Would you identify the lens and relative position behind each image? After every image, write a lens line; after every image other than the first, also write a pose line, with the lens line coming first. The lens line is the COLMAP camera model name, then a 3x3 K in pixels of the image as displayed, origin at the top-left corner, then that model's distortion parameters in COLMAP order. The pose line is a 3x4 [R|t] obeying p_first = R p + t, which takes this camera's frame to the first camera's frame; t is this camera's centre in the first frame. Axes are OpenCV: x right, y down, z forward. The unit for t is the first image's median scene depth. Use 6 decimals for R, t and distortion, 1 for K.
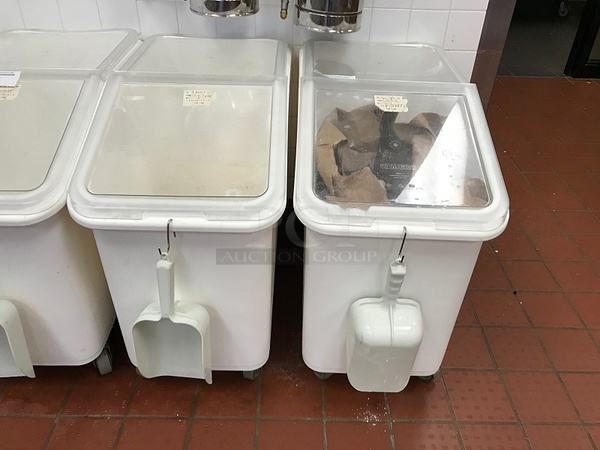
lens RADIAL K [[490.1, 0, 300.0], [0, 490.1, 225.0], [0, 0, 1]] dist [0.005039, 0.005716]
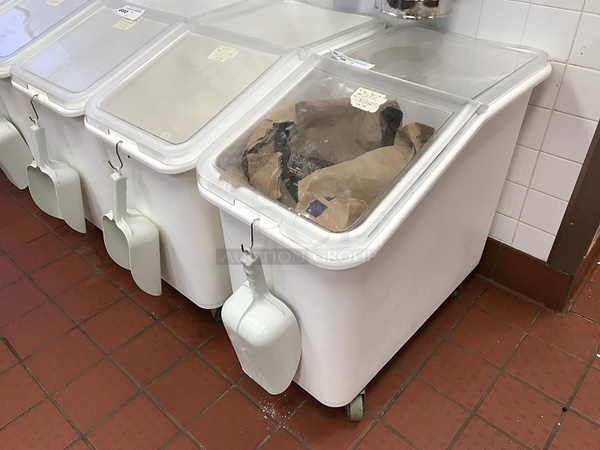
lens RADIAL K [[490.1, 0, 300.0], [0, 490.1, 225.0], [0, 0, 1]] dist [0.005039, 0.005716]
pose [[0.746297, 0.372319, -0.551741, 0.626110], [-0.353698, 0.924033, 0.145124, -0.117066], [0.563859, 0.086845, 0.821292, 0.212605]]
